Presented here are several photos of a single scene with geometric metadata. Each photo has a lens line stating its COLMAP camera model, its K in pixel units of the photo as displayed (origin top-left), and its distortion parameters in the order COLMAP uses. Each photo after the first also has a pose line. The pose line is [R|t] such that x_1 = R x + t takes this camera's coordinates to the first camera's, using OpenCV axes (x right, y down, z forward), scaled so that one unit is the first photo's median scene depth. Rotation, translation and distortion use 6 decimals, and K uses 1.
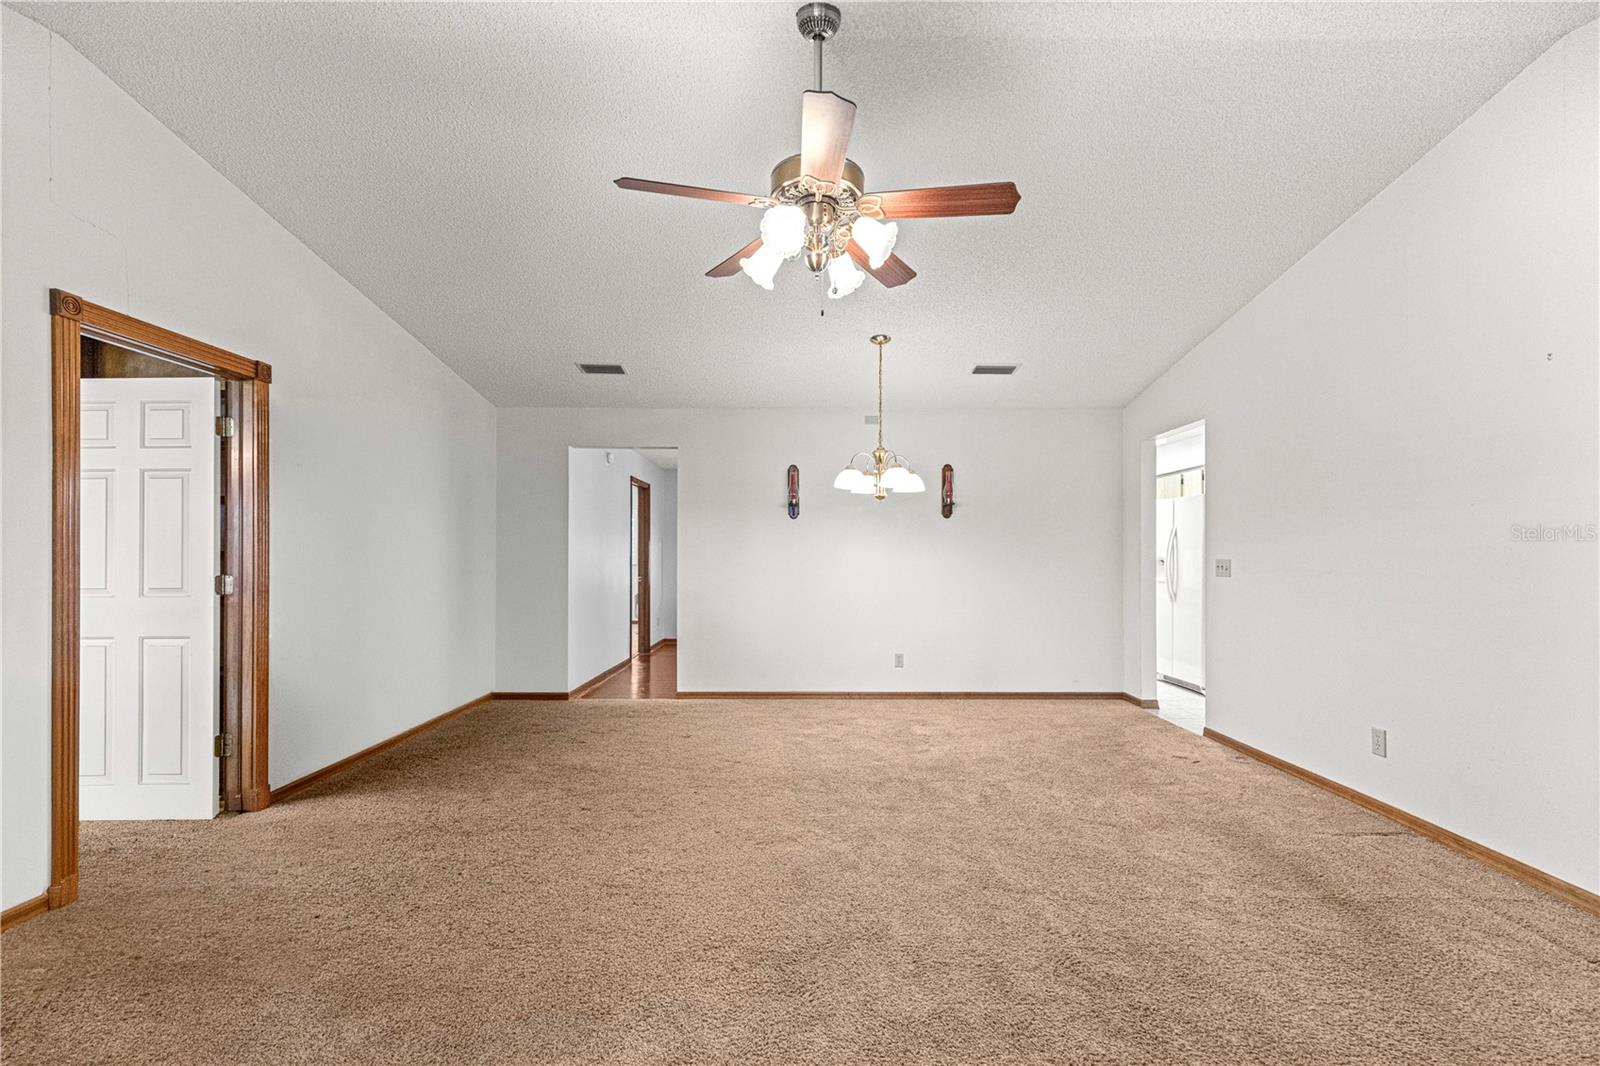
lens RADIAL K [[716.5, 0, 804.2], [0, 716.5, 546.2], [0, 0, 1]] dist [-0.002140, 0.000502]
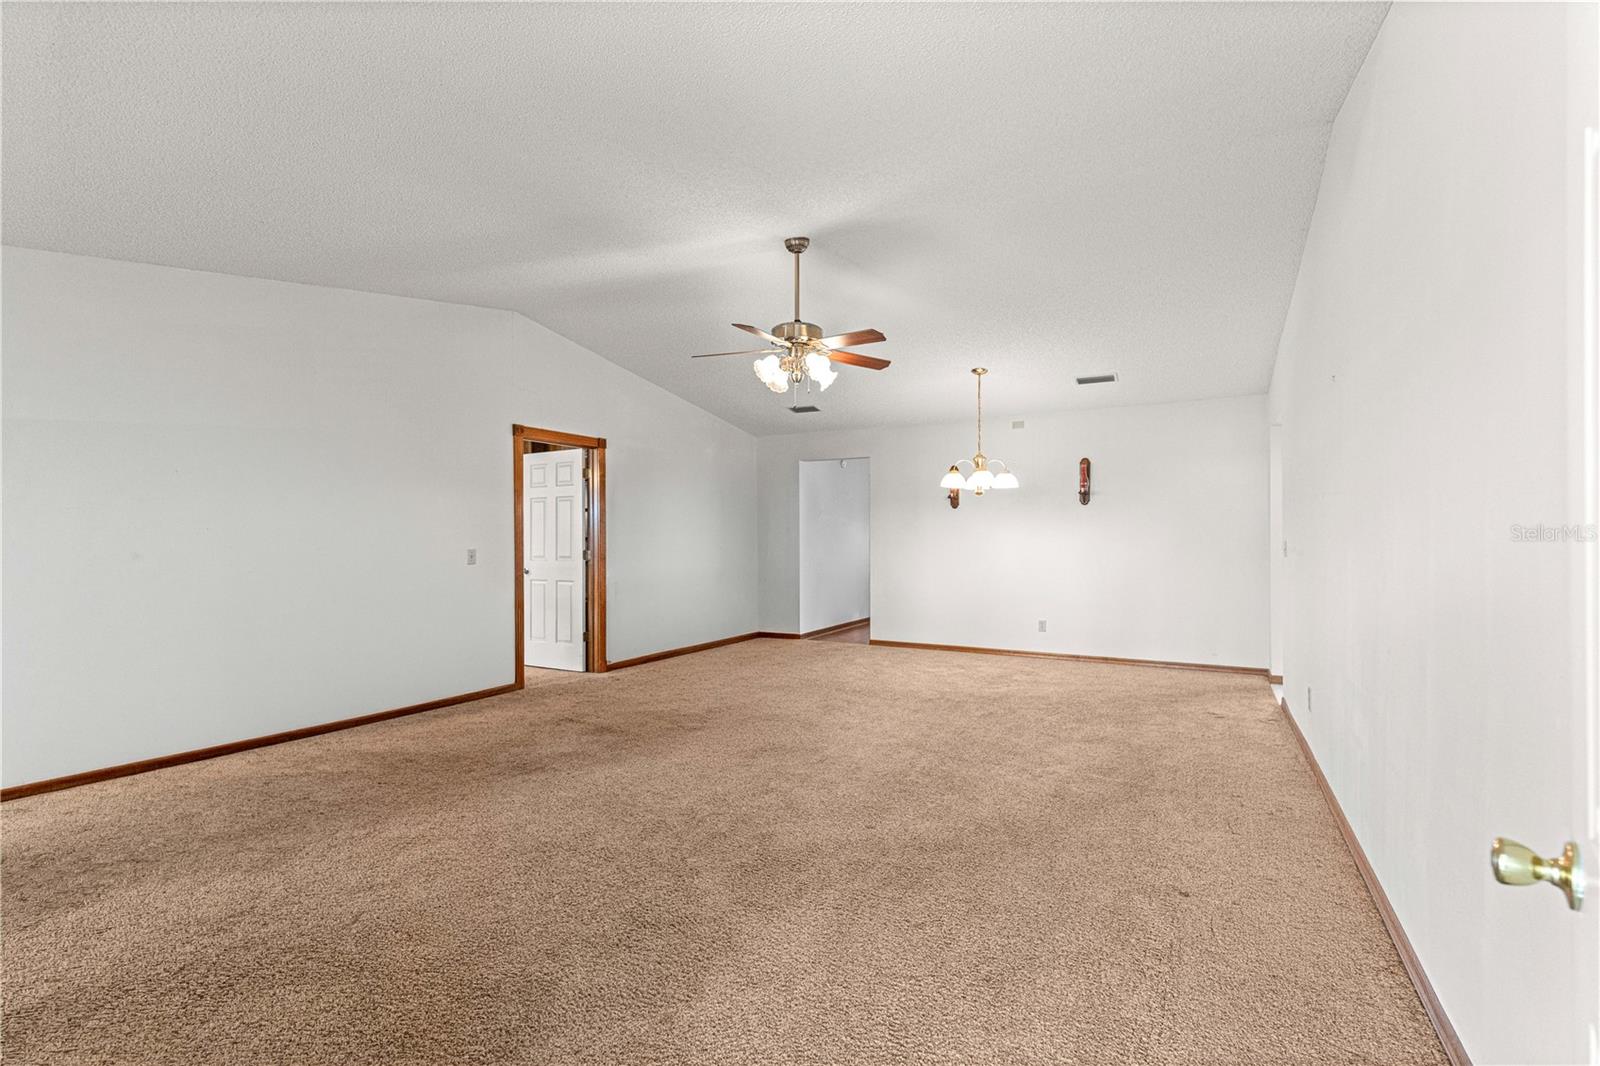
lens RADIAL K [[716.5, 0, 797.8], [0, 716.5, 533.0], [0, 0, 1]] dist [-0.002140, 0.000502]
pose [[0.868892, -0.005171, -0.494975, 0.642952], [0.010797, 0.999906, 0.008508, -0.015759], [0.494884, -0.012736, 0.868866, -0.402033]]
